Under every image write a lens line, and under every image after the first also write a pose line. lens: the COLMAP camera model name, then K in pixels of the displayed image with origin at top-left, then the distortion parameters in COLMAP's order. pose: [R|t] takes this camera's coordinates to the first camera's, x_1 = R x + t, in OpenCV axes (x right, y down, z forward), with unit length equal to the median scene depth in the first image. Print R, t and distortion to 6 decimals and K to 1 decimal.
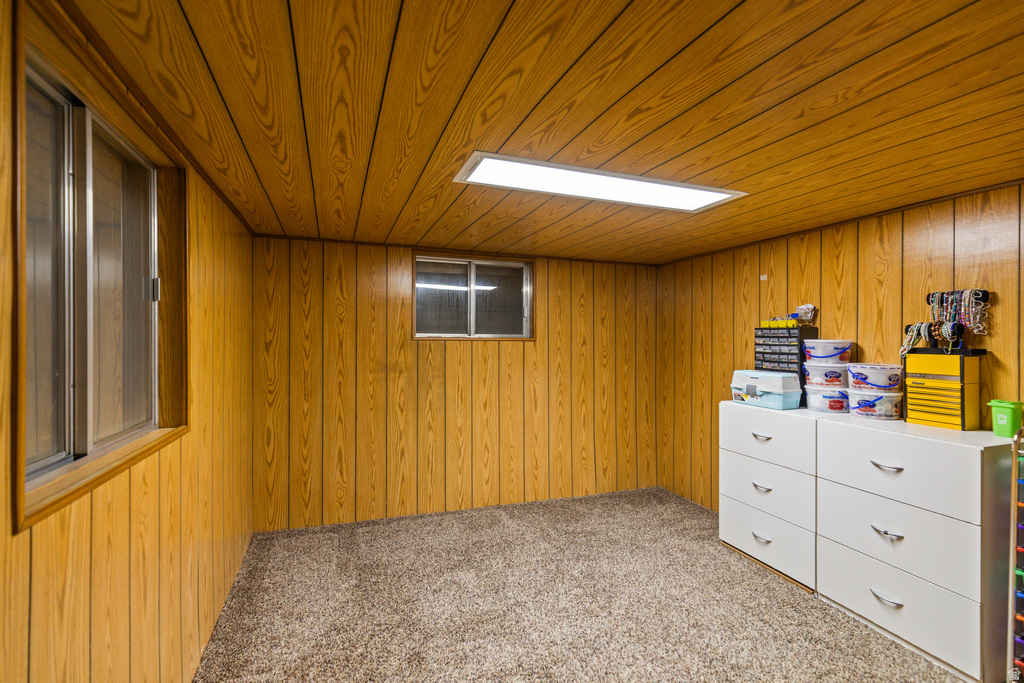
lens RADIAL K [[465.5, 0, 512.4], [0, 465.5, 341.1], [0, 0, 1]] dist [0.009938, -0.002121]
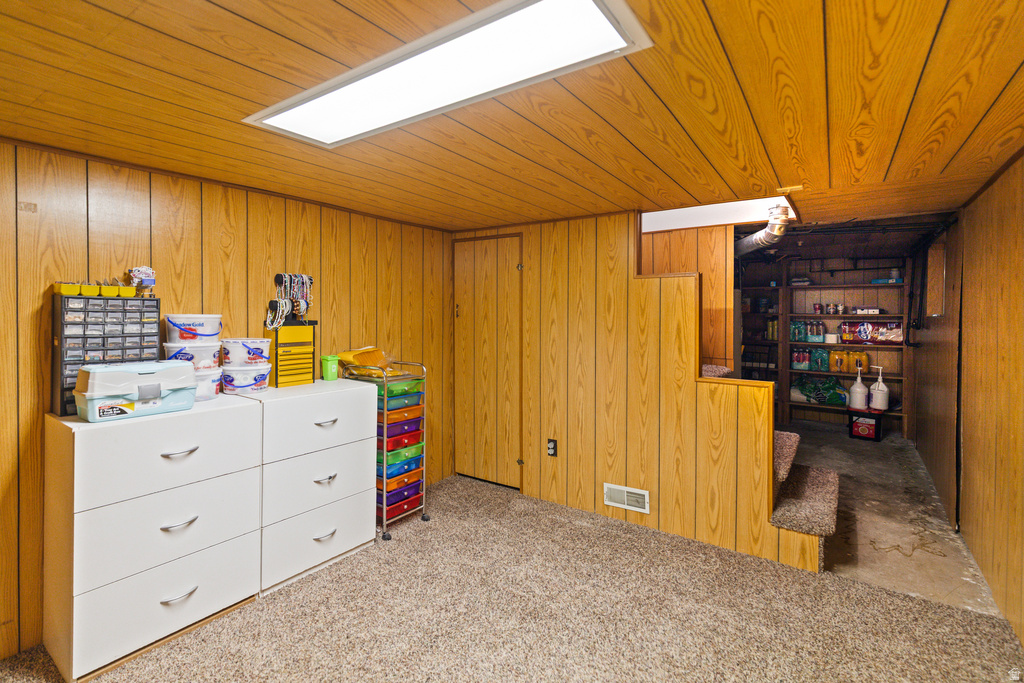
lens RADIAL K [[465.5, 0, 518.8], [0, 465.5, 311.3], [0, 0, 1]] dist [0.009938, -0.002121]
pose [[-0.571659, -0.008475, 0.820448, -0.414418], [-0.003566, 0.999963, 0.007844, -0.020751], [-0.820484, 0.001559, -0.571668, 1.214287]]
